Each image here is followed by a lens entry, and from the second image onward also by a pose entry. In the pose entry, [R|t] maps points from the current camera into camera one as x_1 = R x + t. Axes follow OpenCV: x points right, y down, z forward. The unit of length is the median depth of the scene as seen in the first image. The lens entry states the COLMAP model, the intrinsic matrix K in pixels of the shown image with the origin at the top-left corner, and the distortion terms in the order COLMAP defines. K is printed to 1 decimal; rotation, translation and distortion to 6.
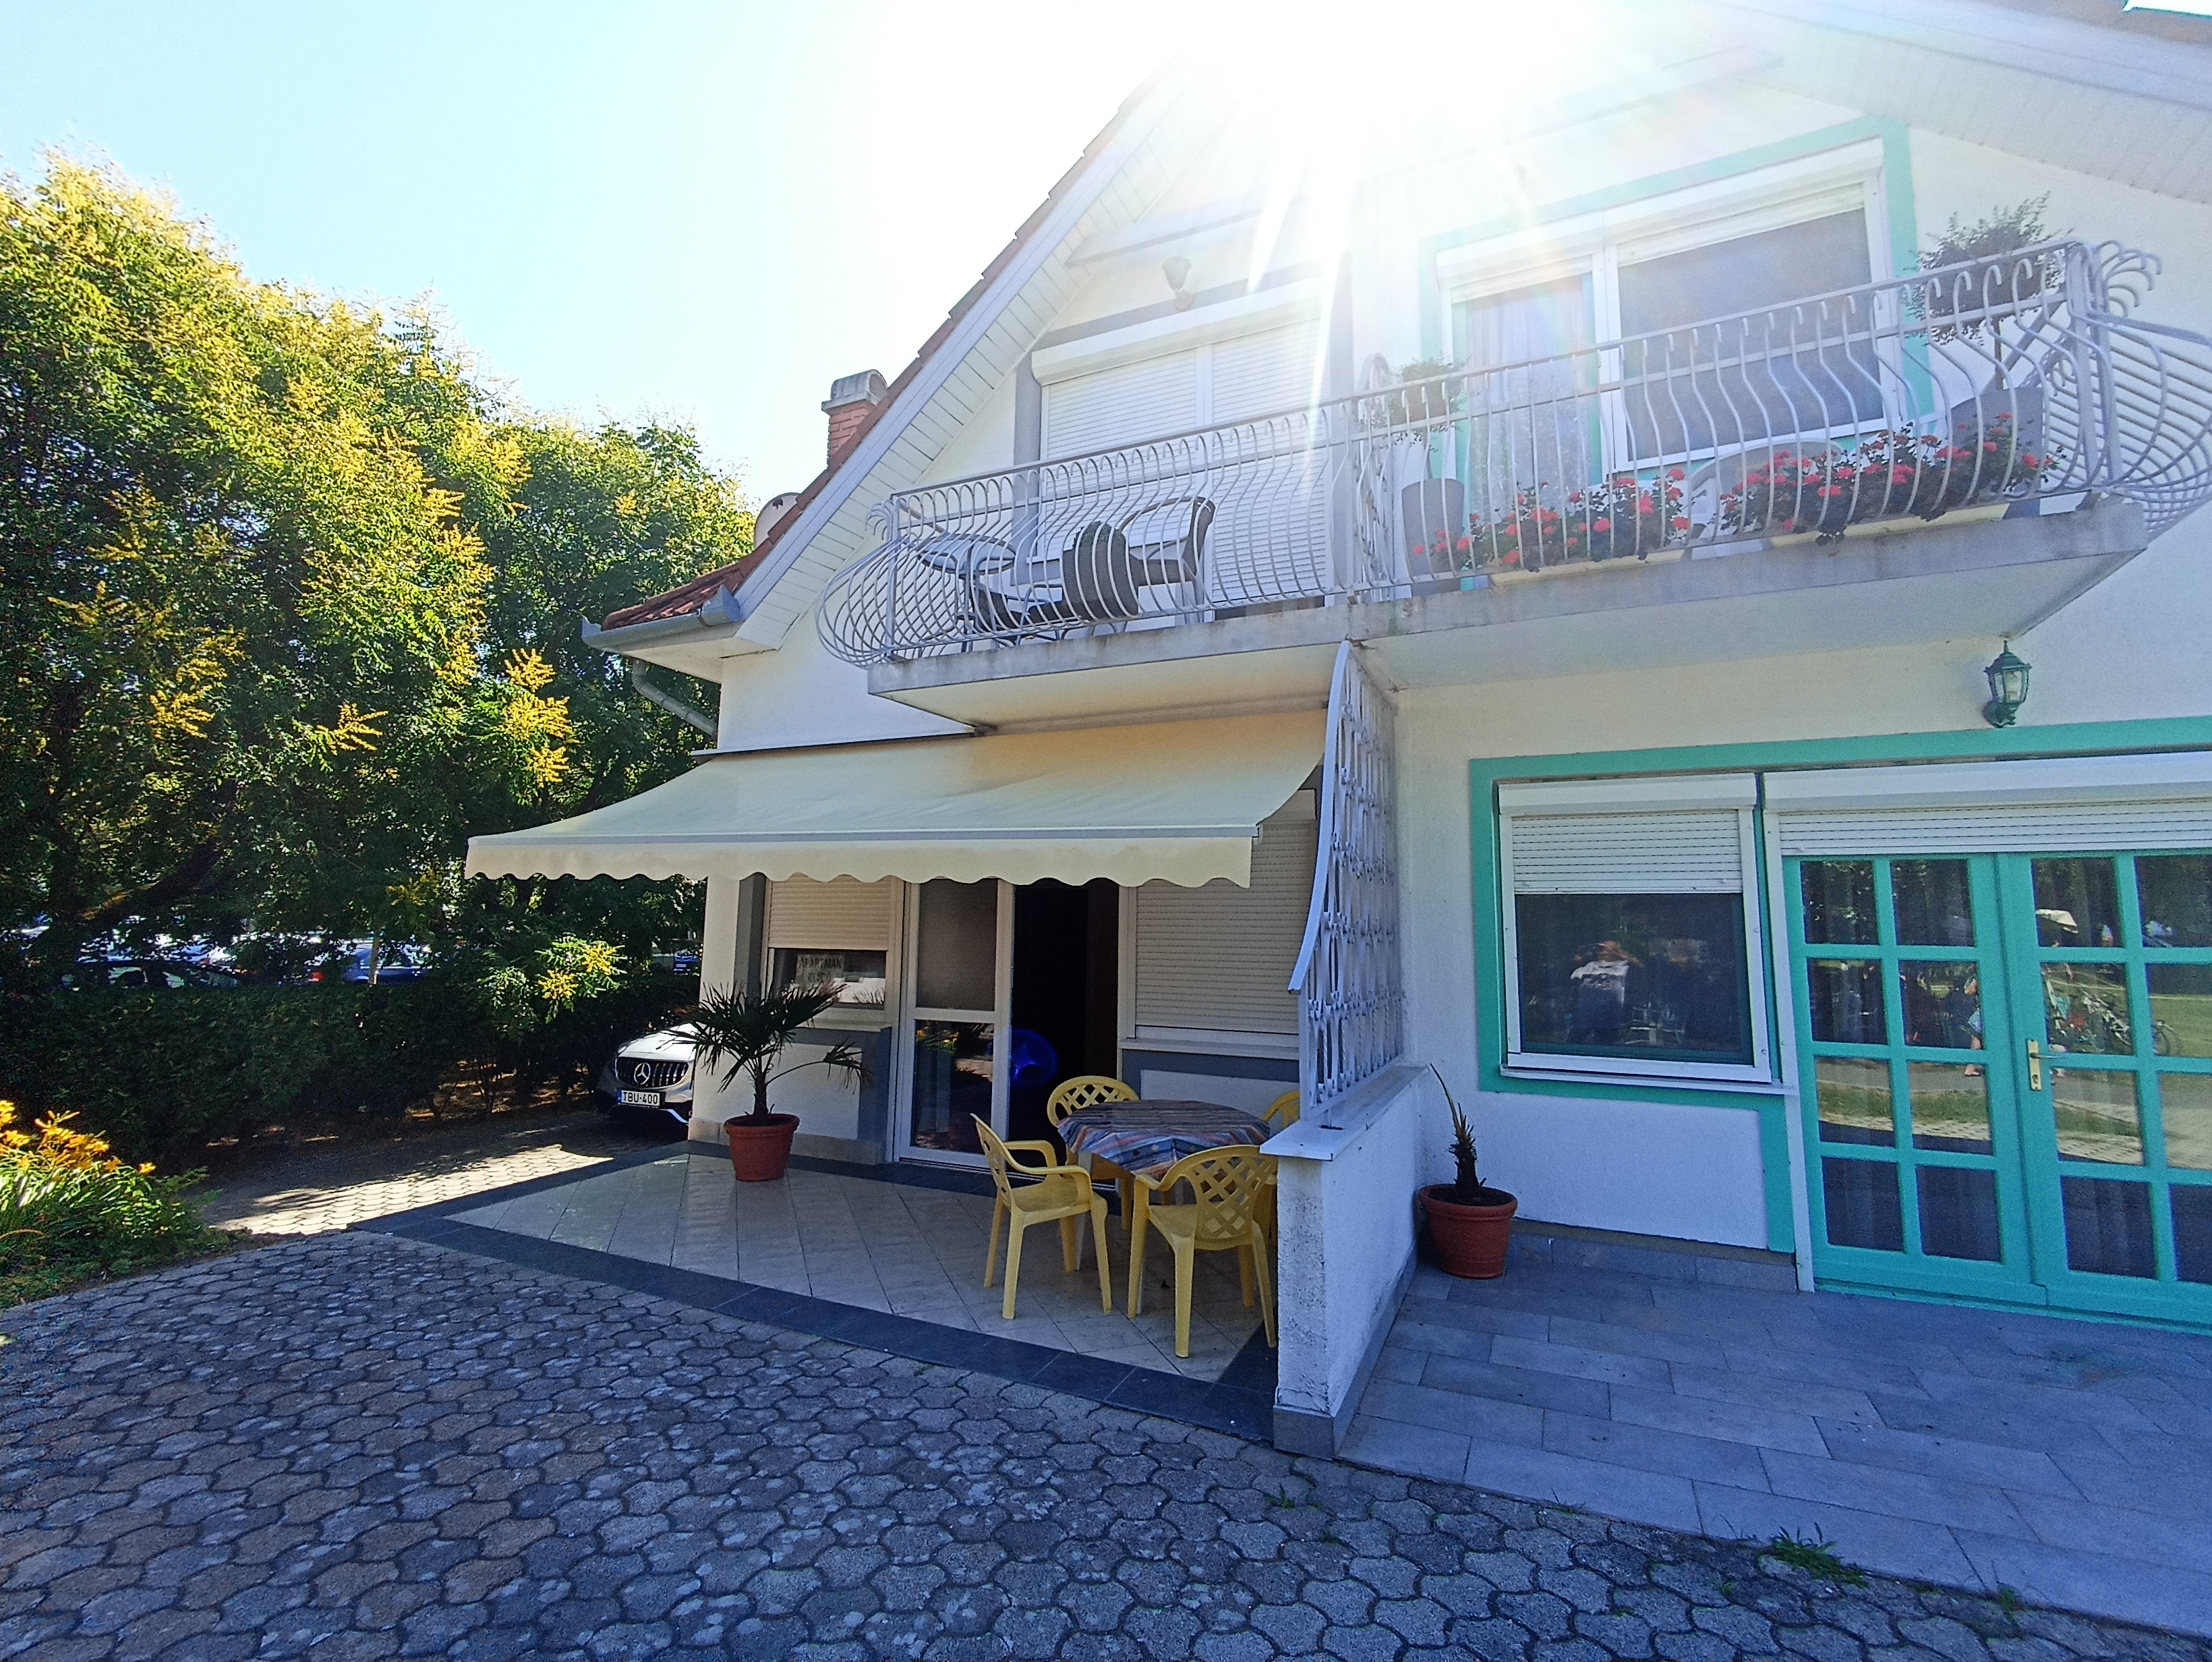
lens RADIAL K [[997.9, 0, 1086.3], [0, 997.9, 819.2], [0, 0, 1]] dist [0.005479, -0.008484]
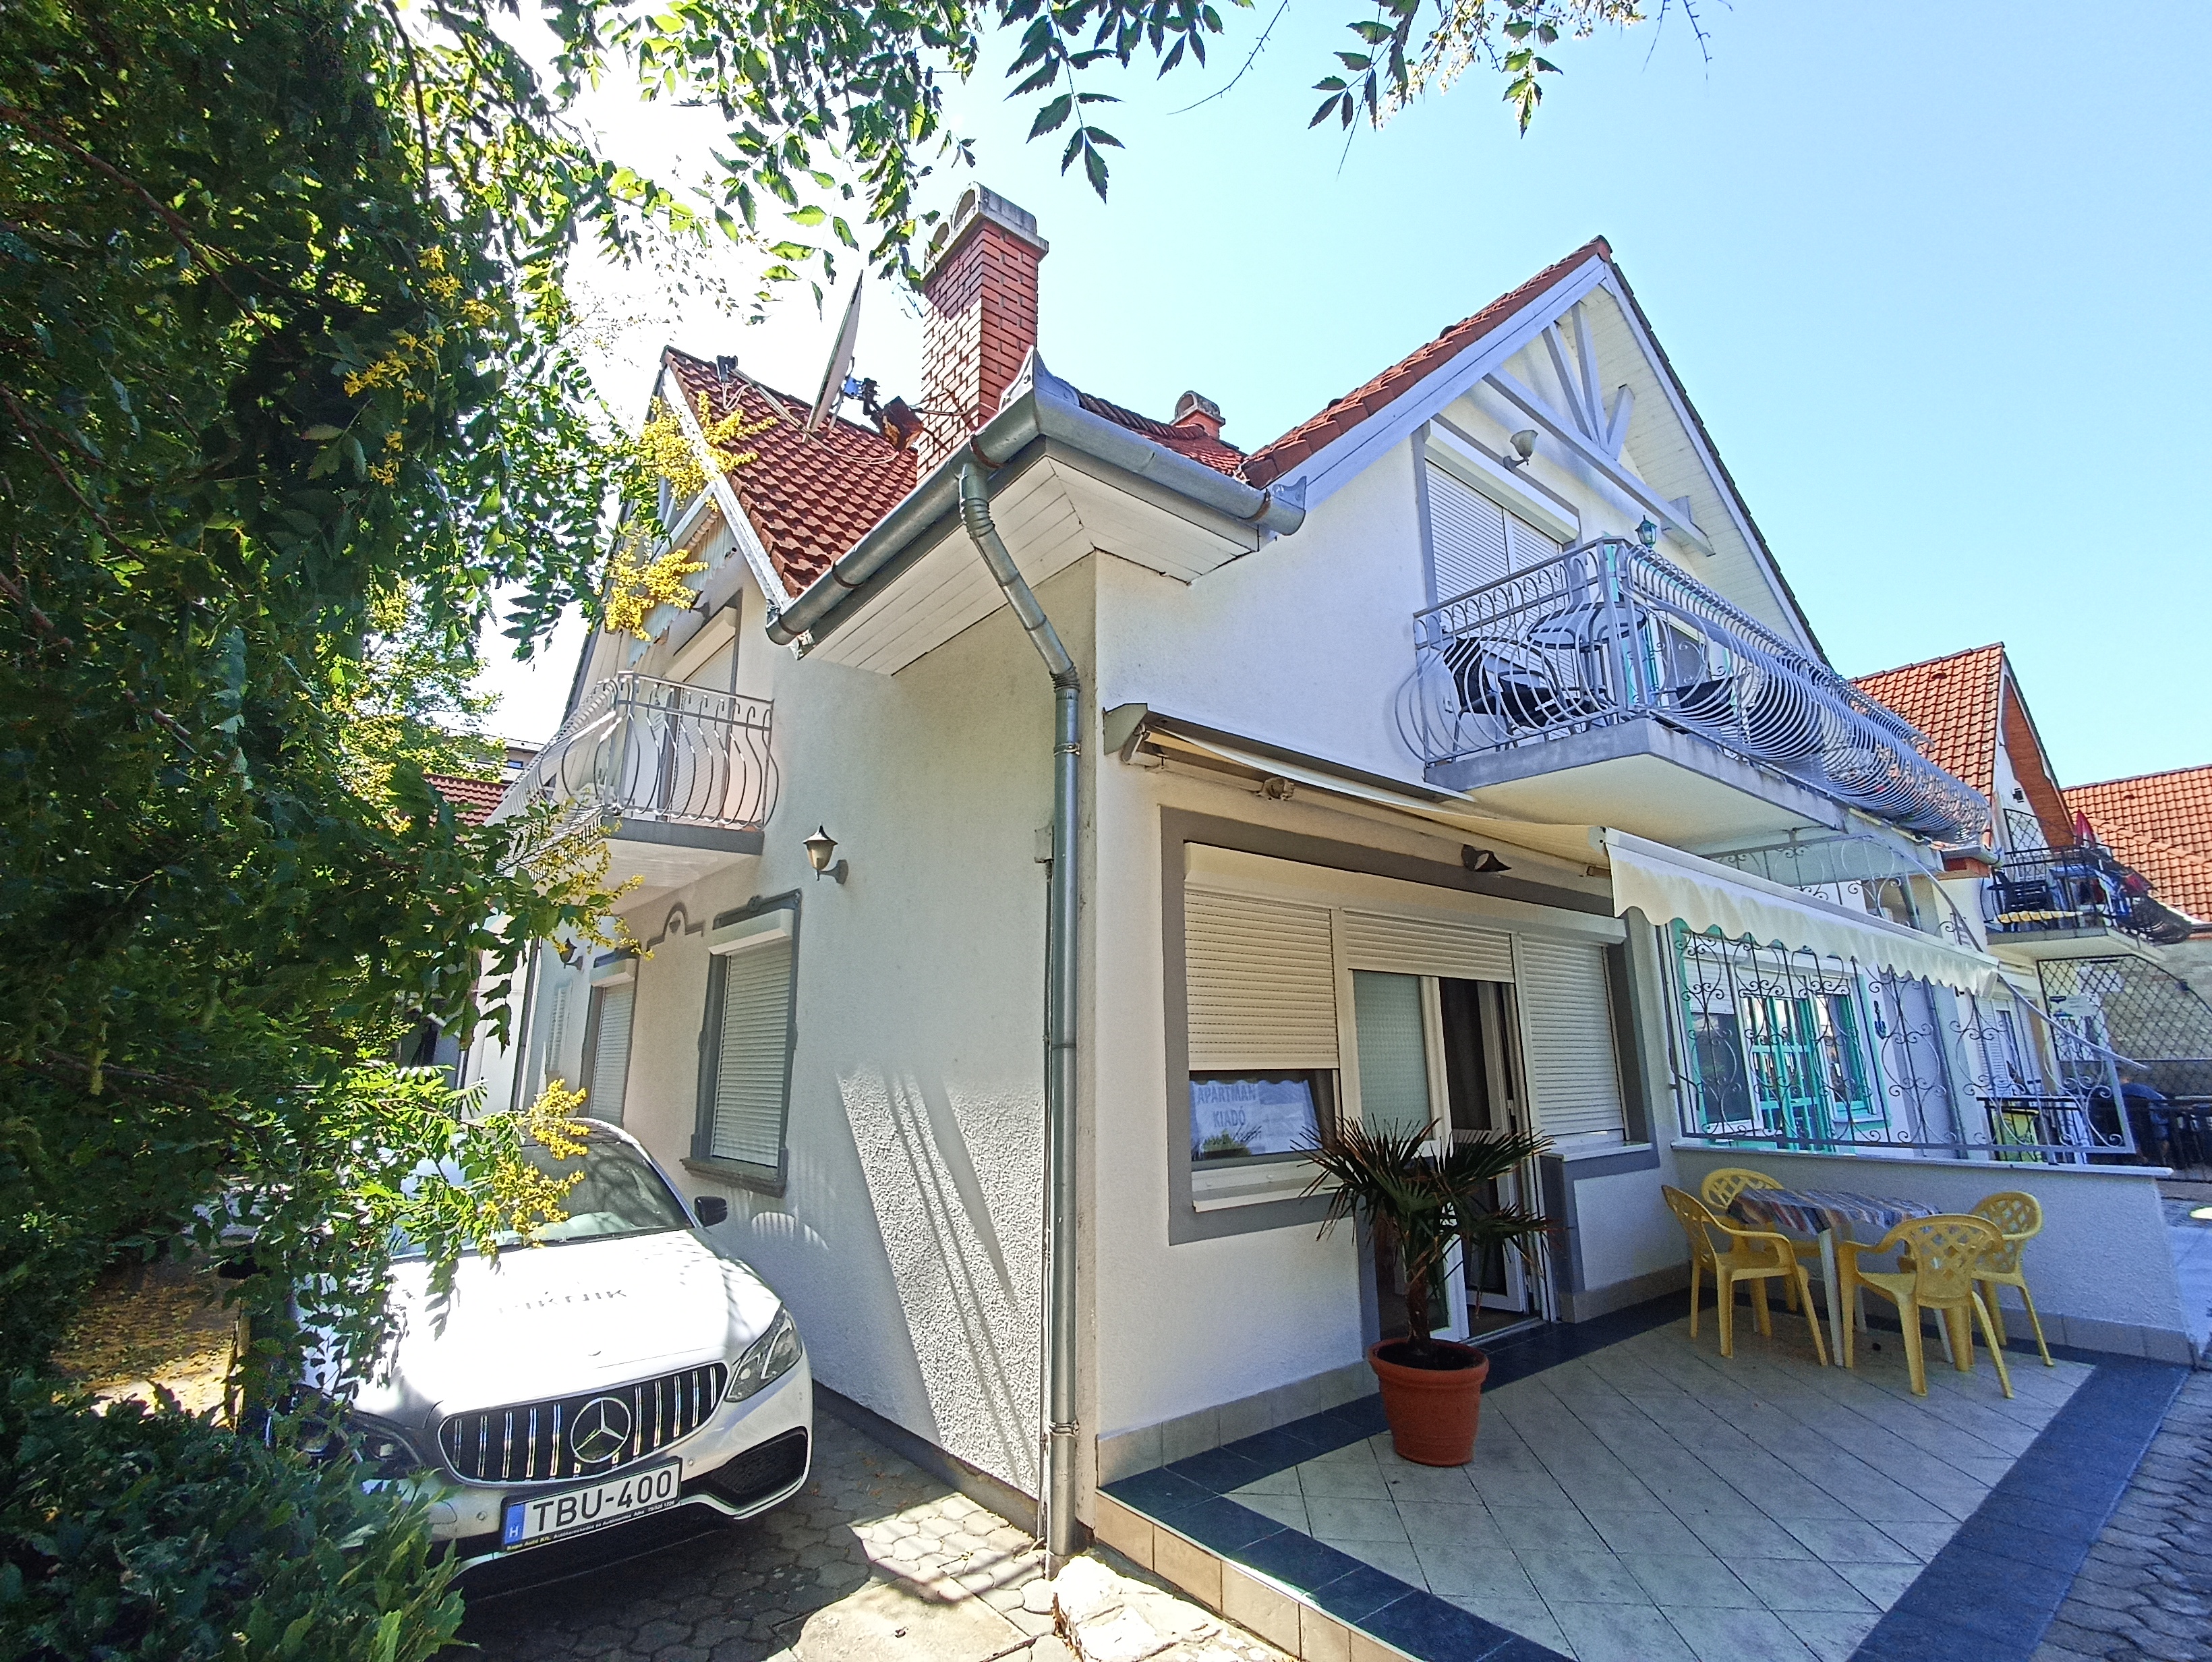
lens RADIAL K [[997.9, 0, 1086.3], [0, 997.9, 819.2], [0, 0, 1]] dist [0.005479, -0.008484]
pose [[0.440507, 0.197340, 0.875792, -1.654493], [-0.088499, 0.980335, -0.176383, 0.171815], [-0.893377, 0.000191, 0.449309, 1.477559]]
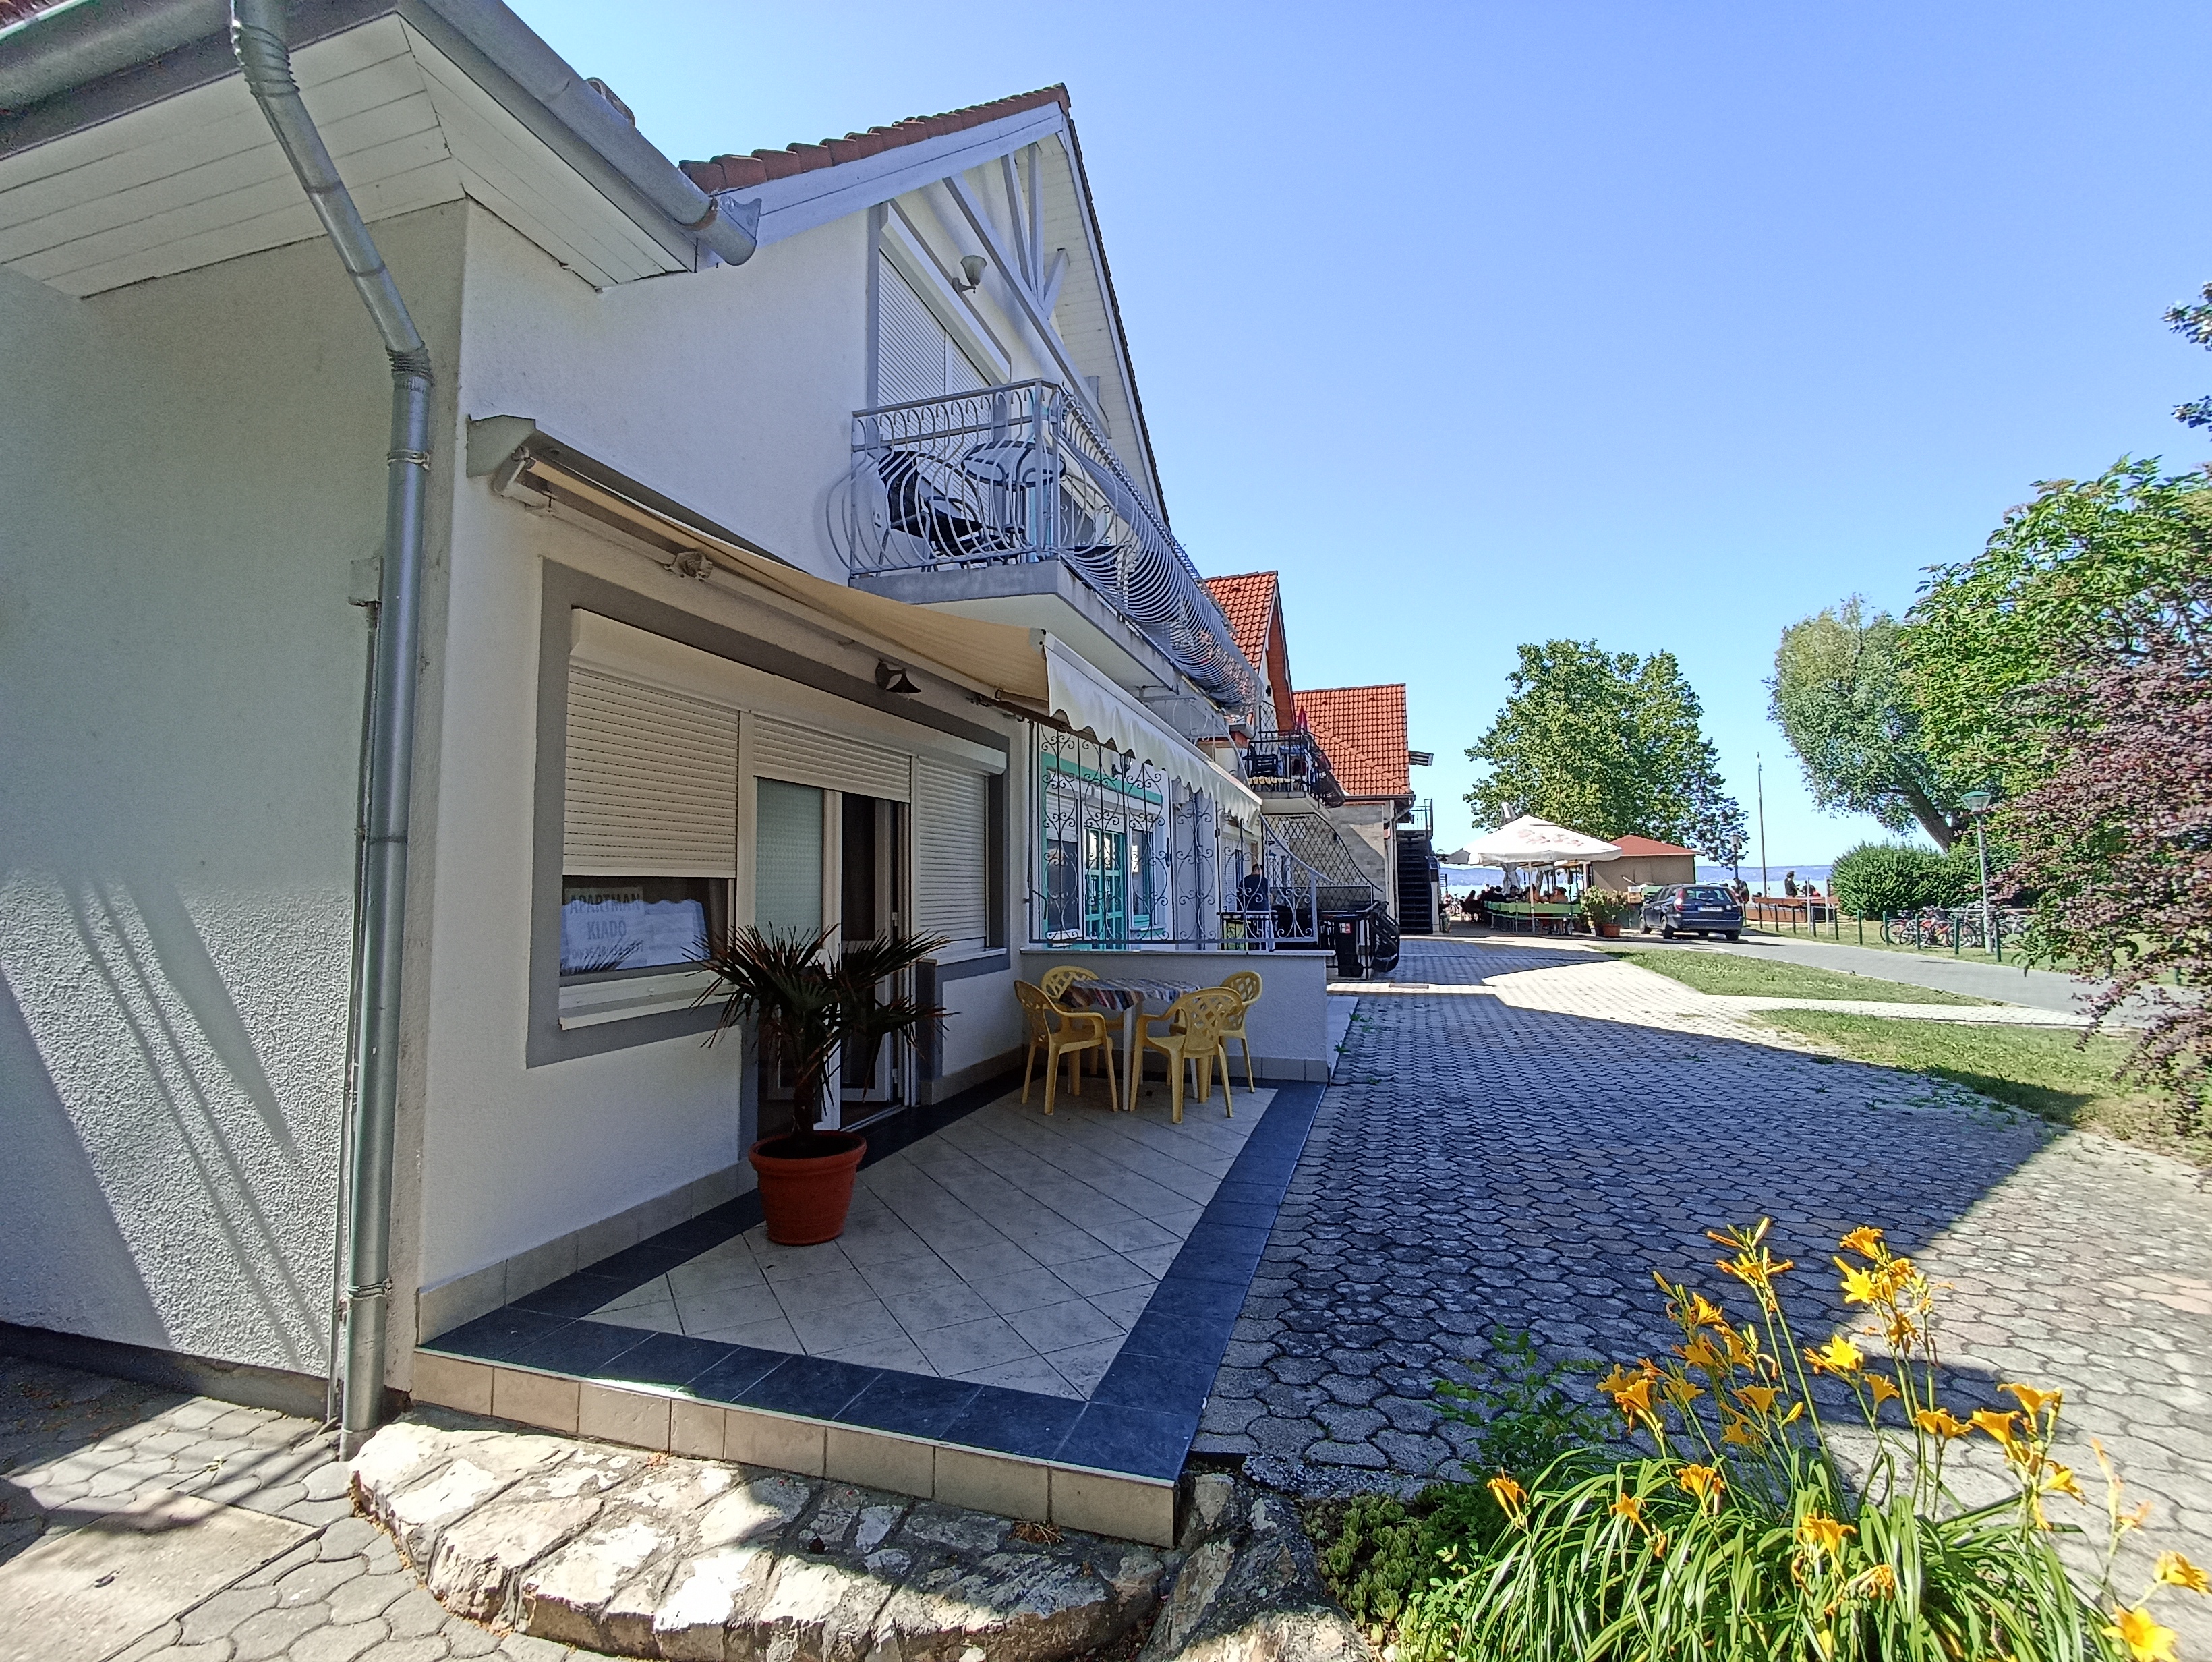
lens RADIAL K [[1015.9, 0, 1097.9], [0, 1015.9, 815.9], [0, 0, 1]] dist [-0.007675, -0.000710]
pose [[-0.149106, 0.058438, 0.987093, -1.602933], [-0.105084, 0.991663, -0.074582, 0.206903], [-0.983222, -0.114849, -0.141722, 1.520881]]
